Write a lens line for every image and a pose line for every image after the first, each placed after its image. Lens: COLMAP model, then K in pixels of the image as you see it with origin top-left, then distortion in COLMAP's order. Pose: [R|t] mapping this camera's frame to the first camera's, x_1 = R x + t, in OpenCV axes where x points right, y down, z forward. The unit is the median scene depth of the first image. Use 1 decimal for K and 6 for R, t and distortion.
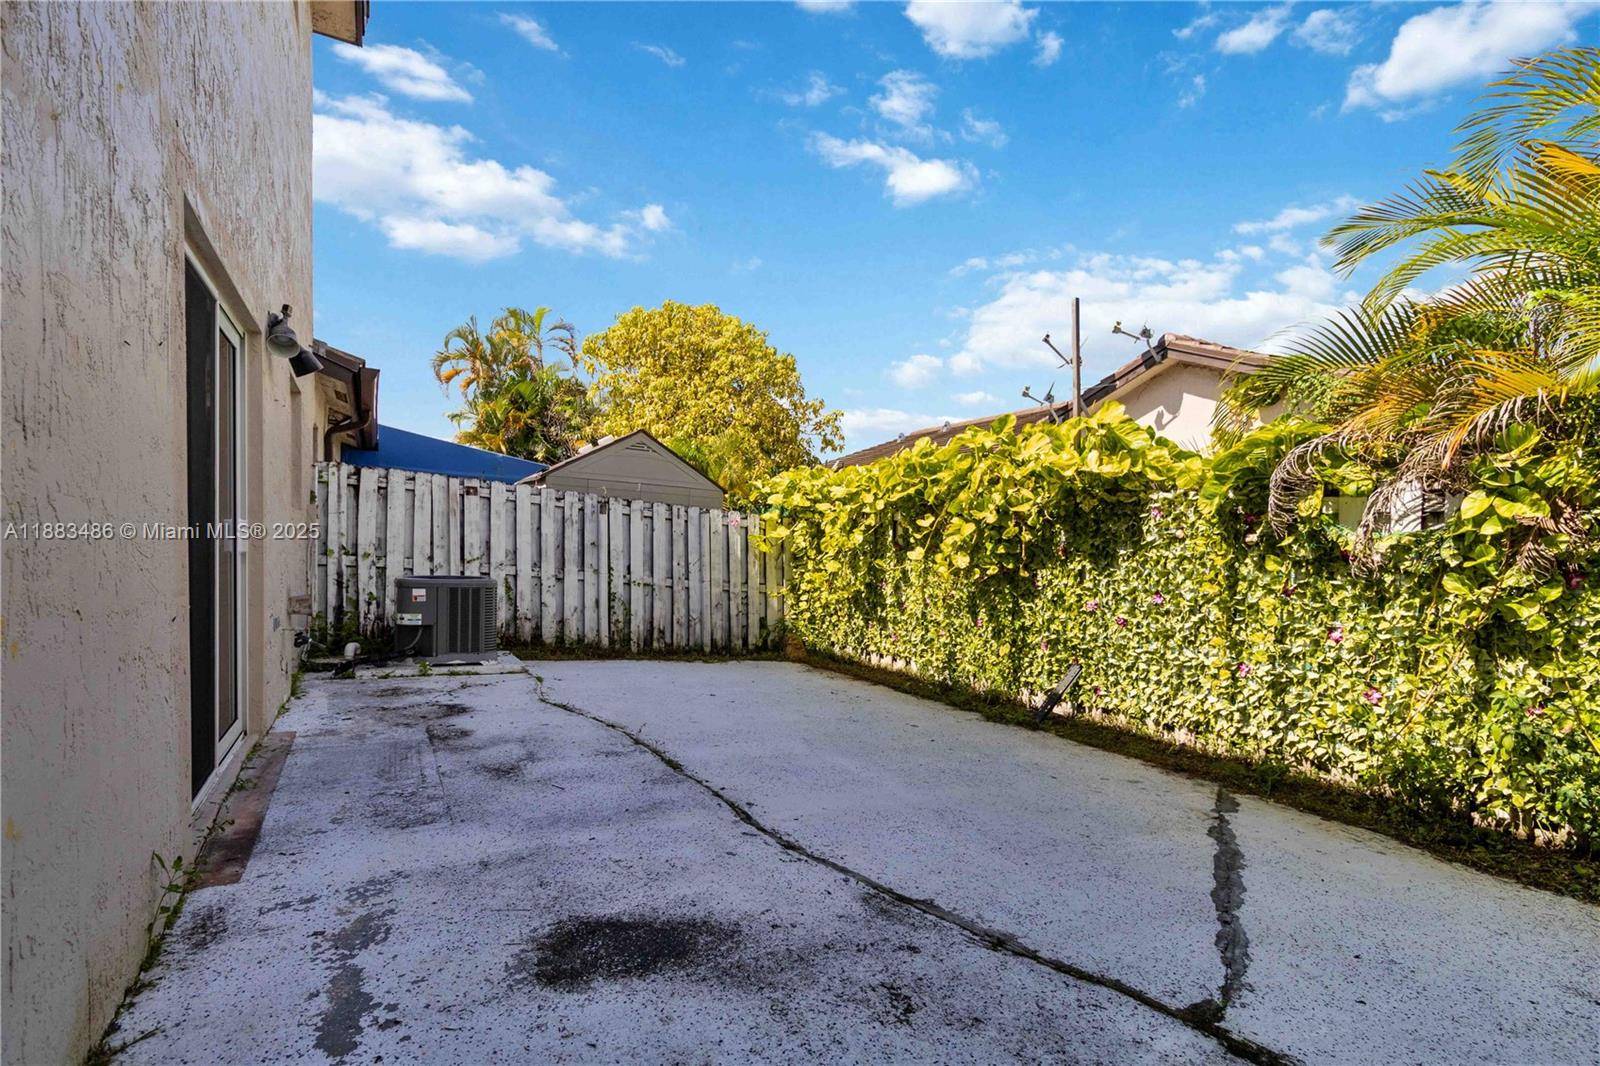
lens RADIAL K [[775.5, 0, 809.2], [0, 775.5, 570.1], [0, 0, 1]] dist [0.000246, -0.000058]
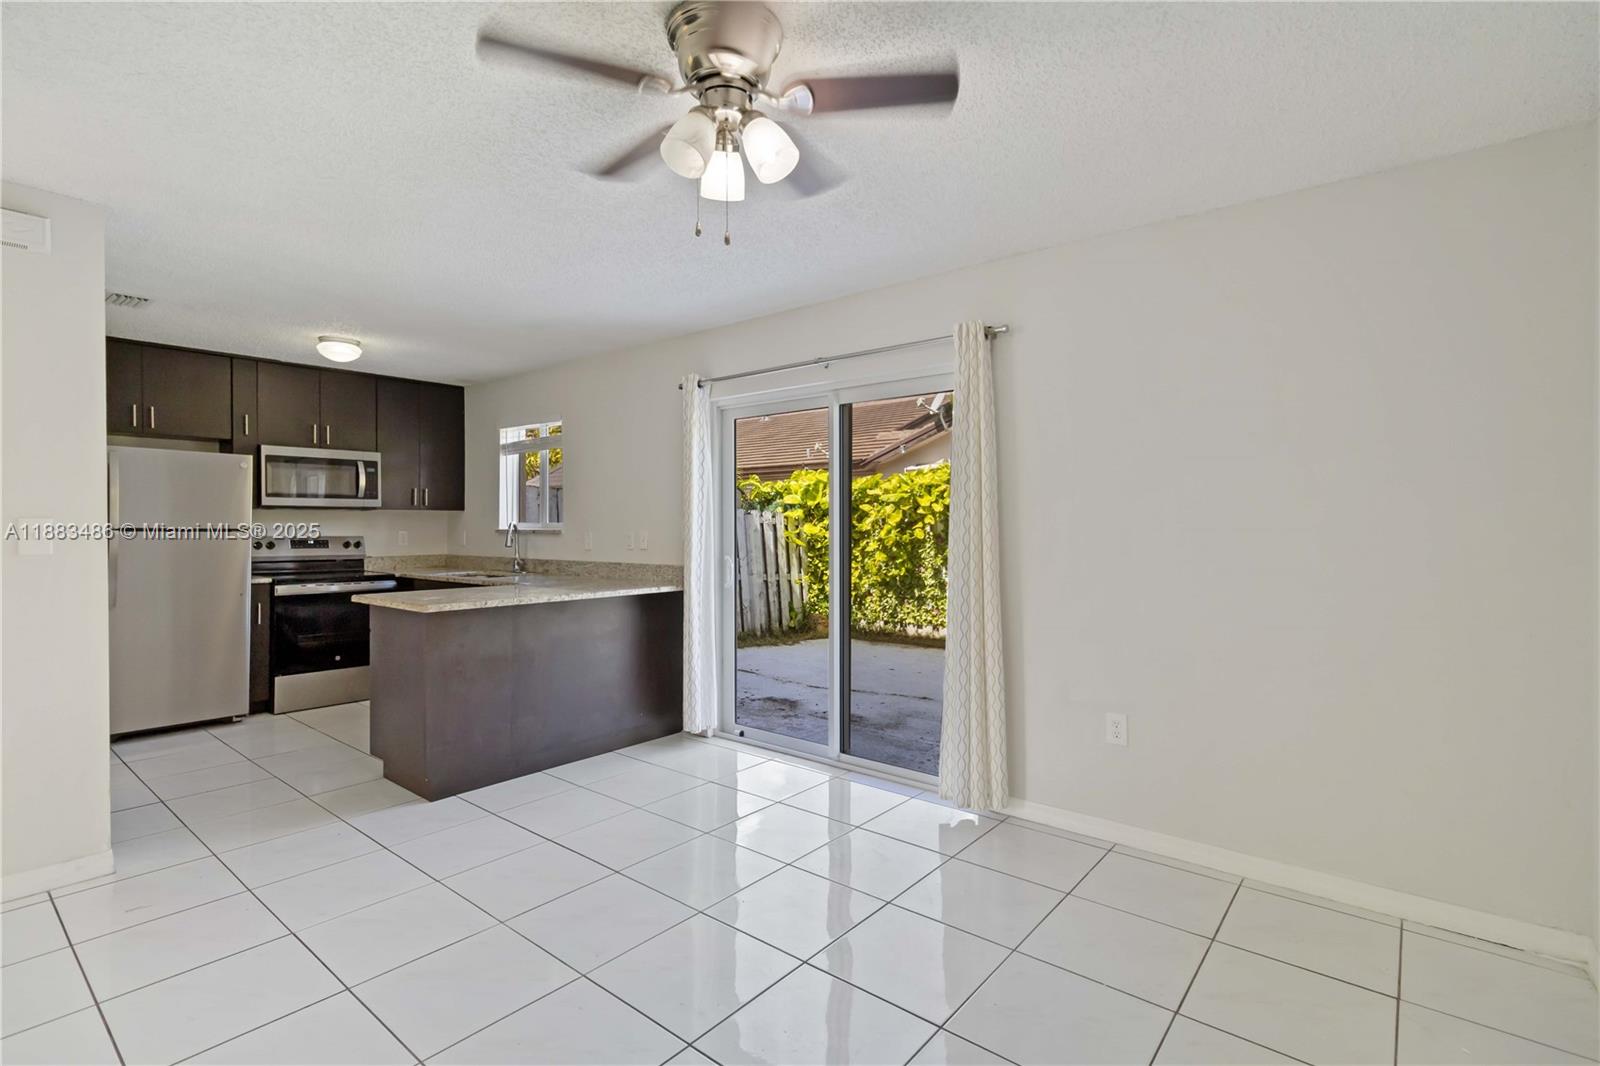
lens RADIAL K [[745.5, 0, 808.8], [0, 745.5, 530.3], [0, 0, 1]] dist [-0.000917, 0.000513]
pose [[0.930610, -0.035062, 0.364328, -0.492483], [0.039004, 0.999233, -0.003464, -0.046225], [-0.363927, 0.017434, 0.931264, -0.055038]]
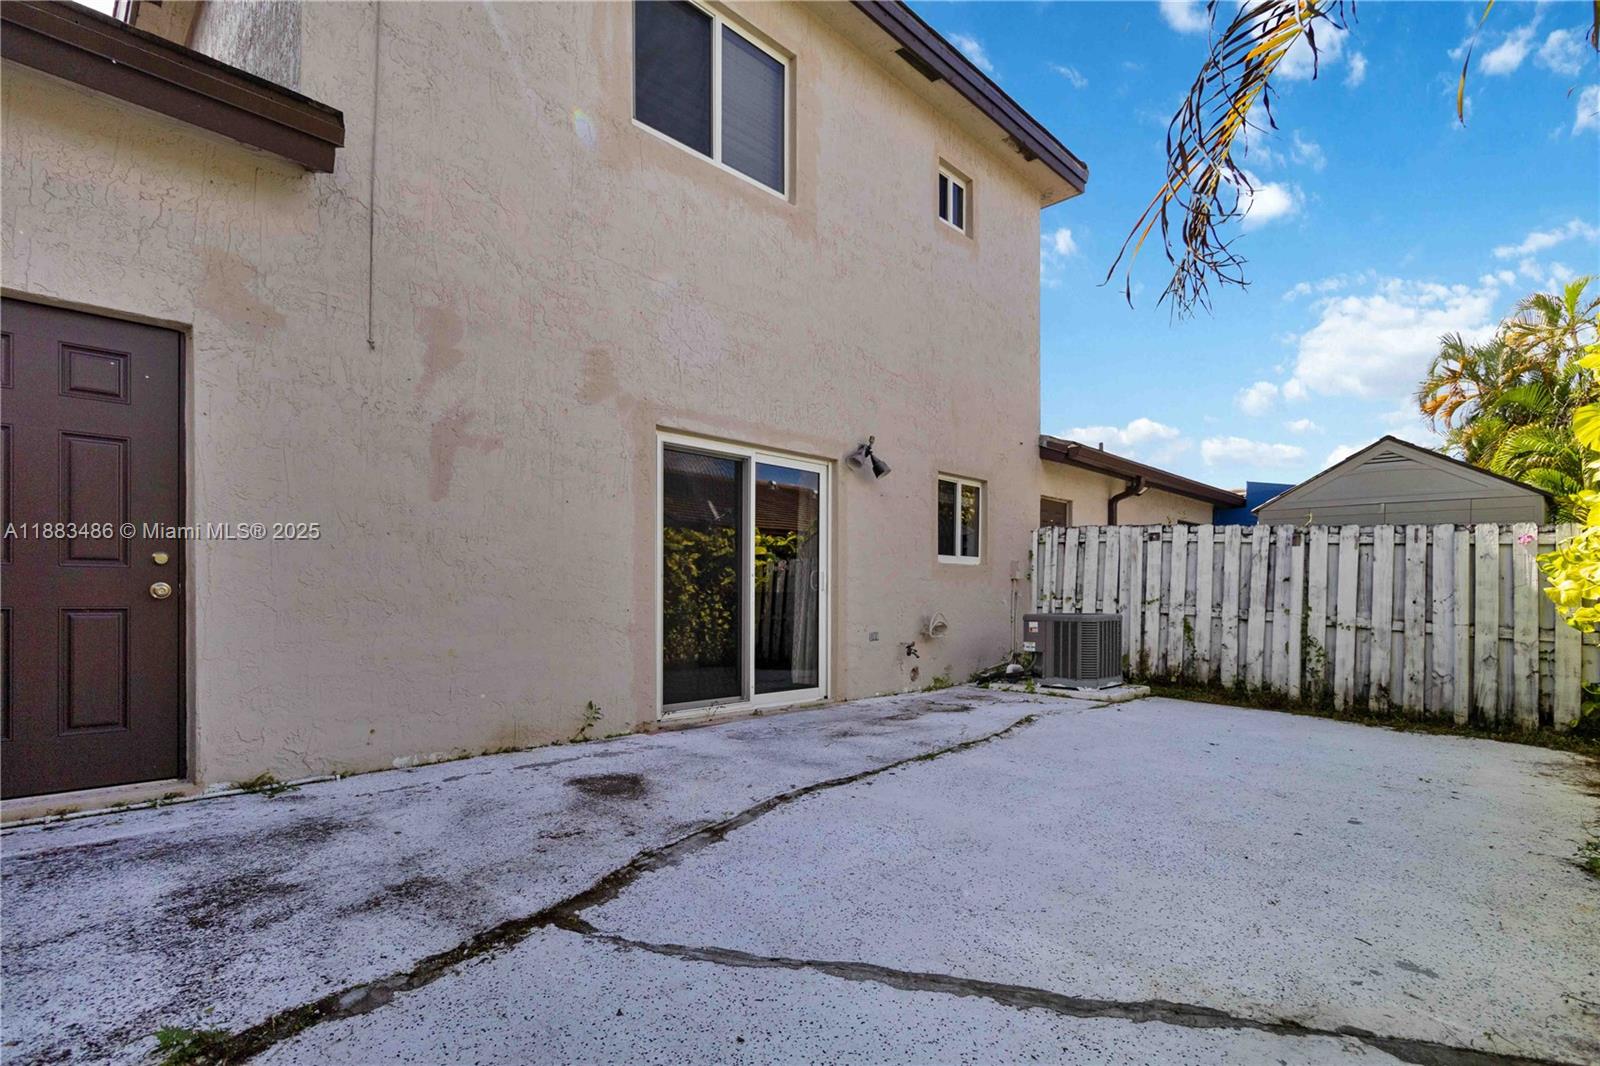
lens RADIAL K [[759.5, 0, 802.7], [0, 759.5, 582.7], [0, 0, 1]] dist [0.002060, 0.000278]
pose [[0.269139, -0.052455, -0.961672, 0.409268], [-0.015970, 0.998135, -0.058913, 0.028496], [0.962969, 0.031213, 0.267800, 0.239533]]
